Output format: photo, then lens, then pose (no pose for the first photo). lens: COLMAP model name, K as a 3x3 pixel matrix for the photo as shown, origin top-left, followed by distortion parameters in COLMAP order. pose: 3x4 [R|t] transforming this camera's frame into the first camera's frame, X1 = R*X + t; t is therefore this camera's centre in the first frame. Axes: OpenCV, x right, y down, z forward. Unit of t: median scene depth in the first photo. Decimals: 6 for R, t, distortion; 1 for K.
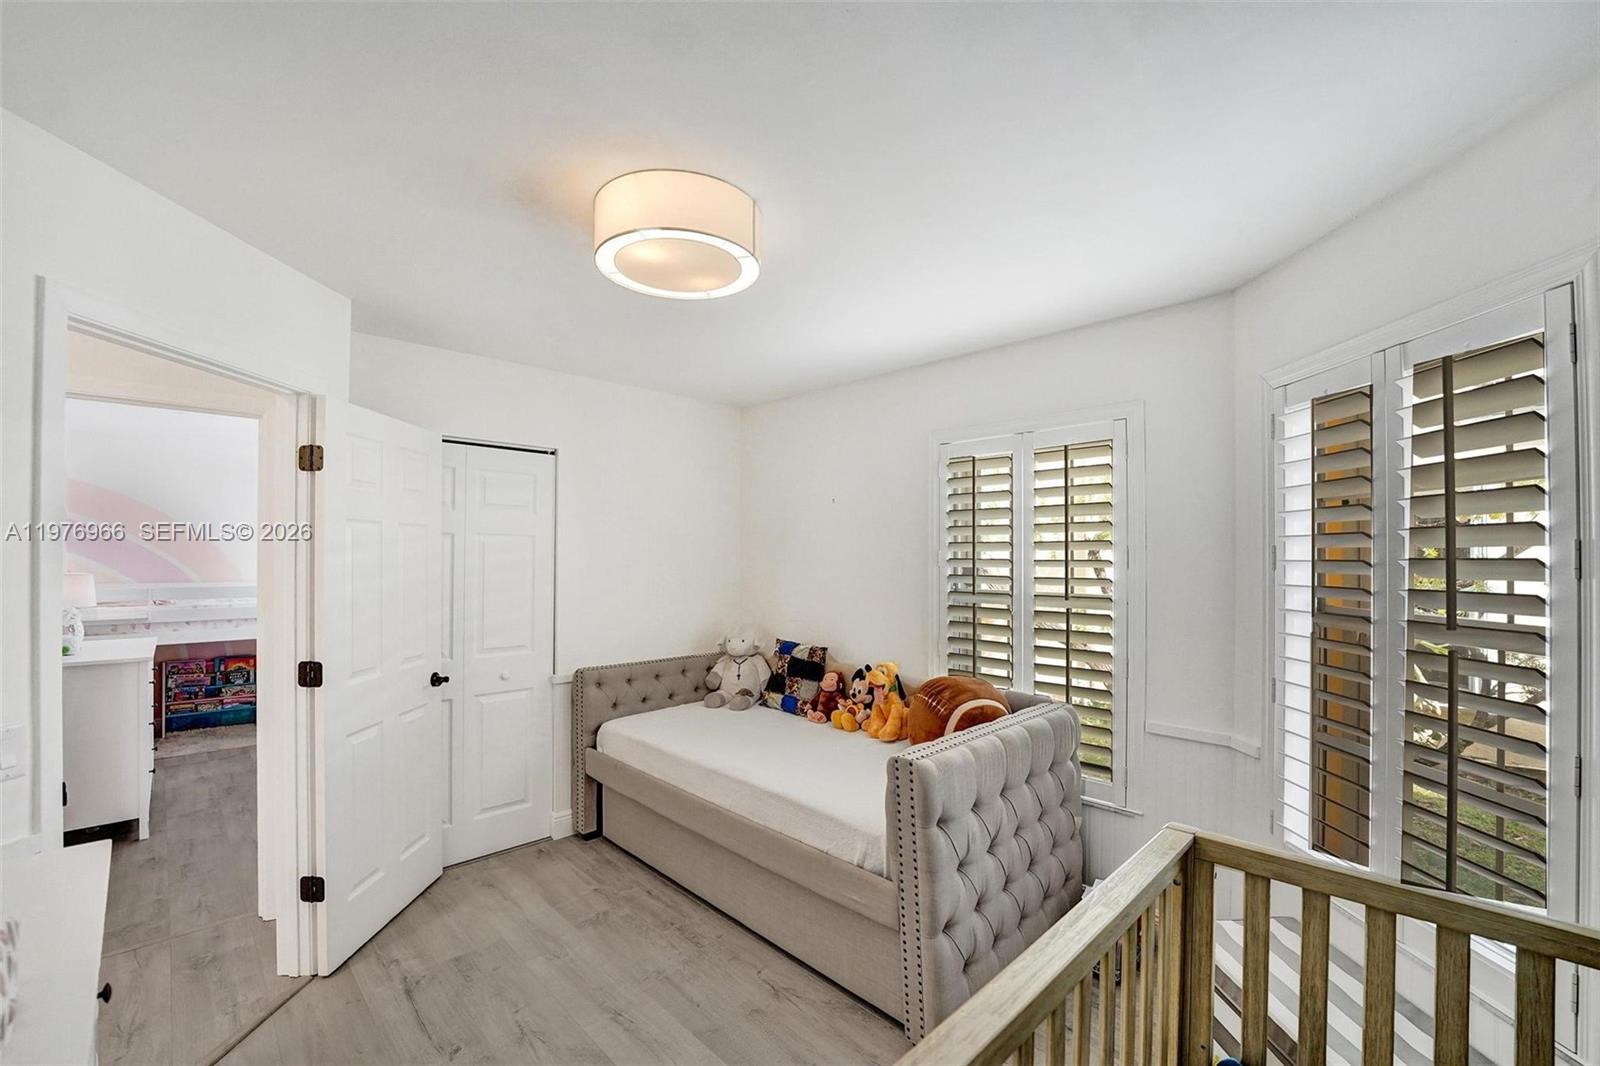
lens RADIAL K [[656.7, 0, 791.4], [0, 656.7, 547.5], [0, 0, 1]] dist [-0.019030, 0.001974]
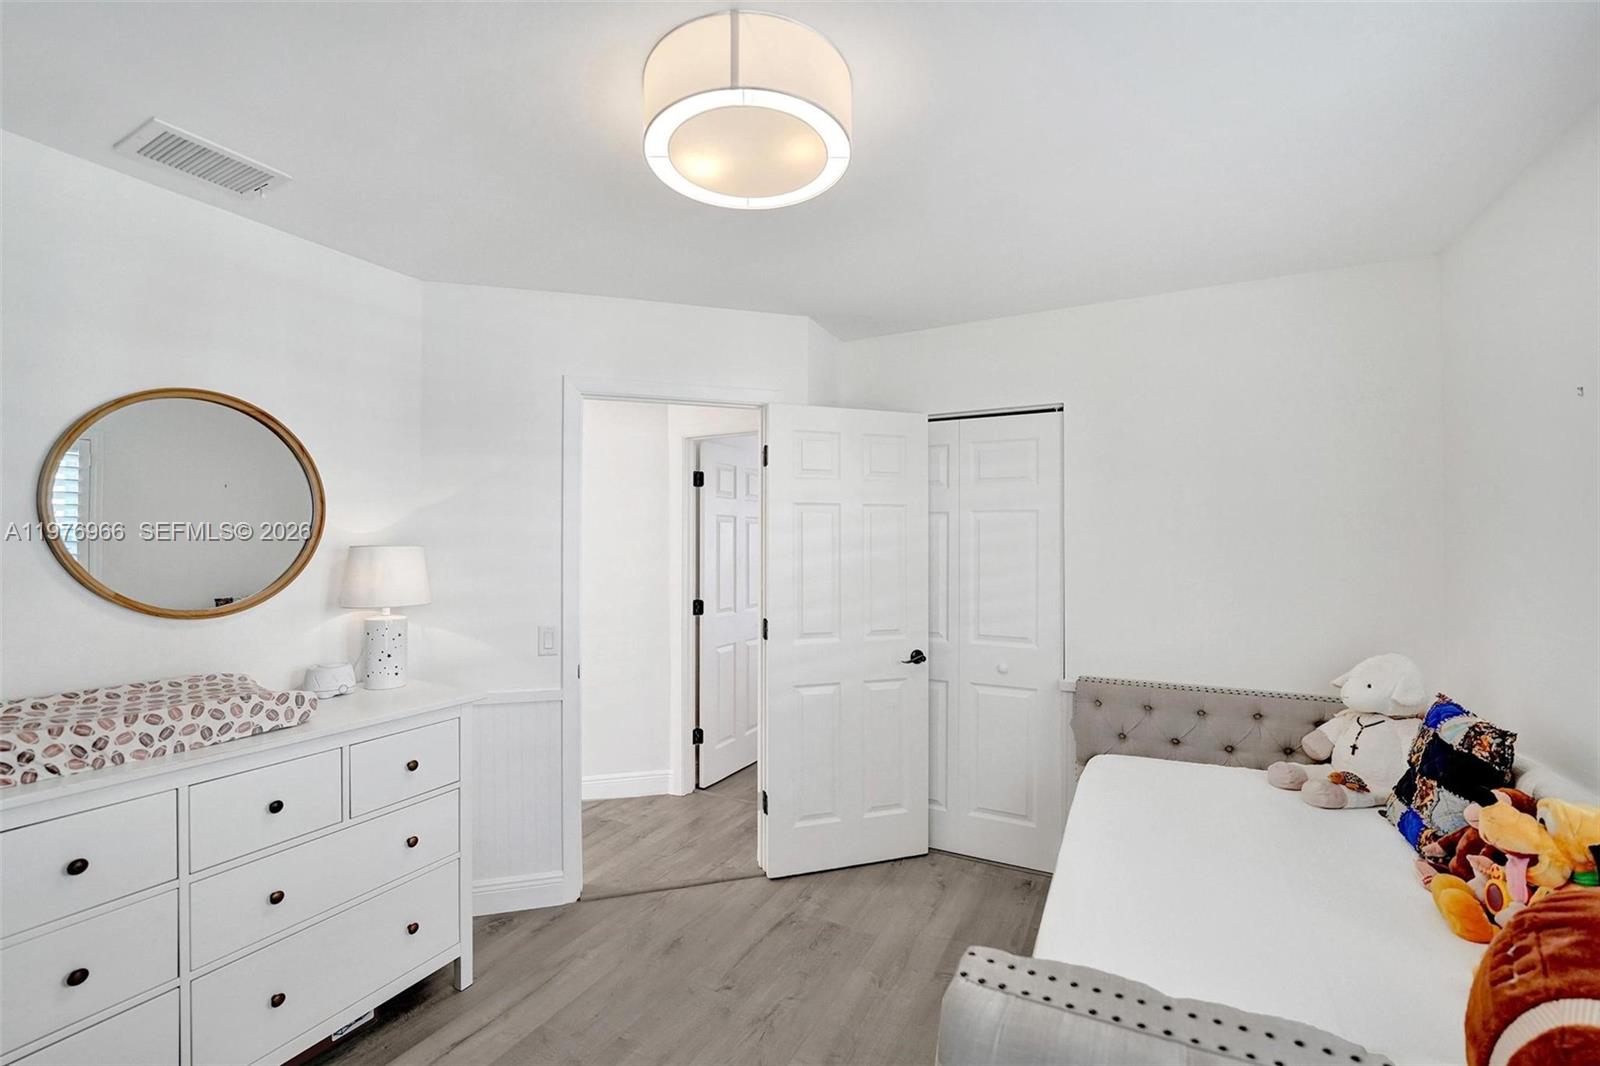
lens RADIAL K [[656.7, 0, 797.0], [0, 656.7, 535.6], [0, 0, 1]] dist [-0.019030, 0.001974]
pose [[0.312572, -0.021768, -0.949645, 0.322974], [0.013404, 0.999739, -0.018504, 0.026490], [0.949800, -0.006945, 0.312782, 0.443403]]
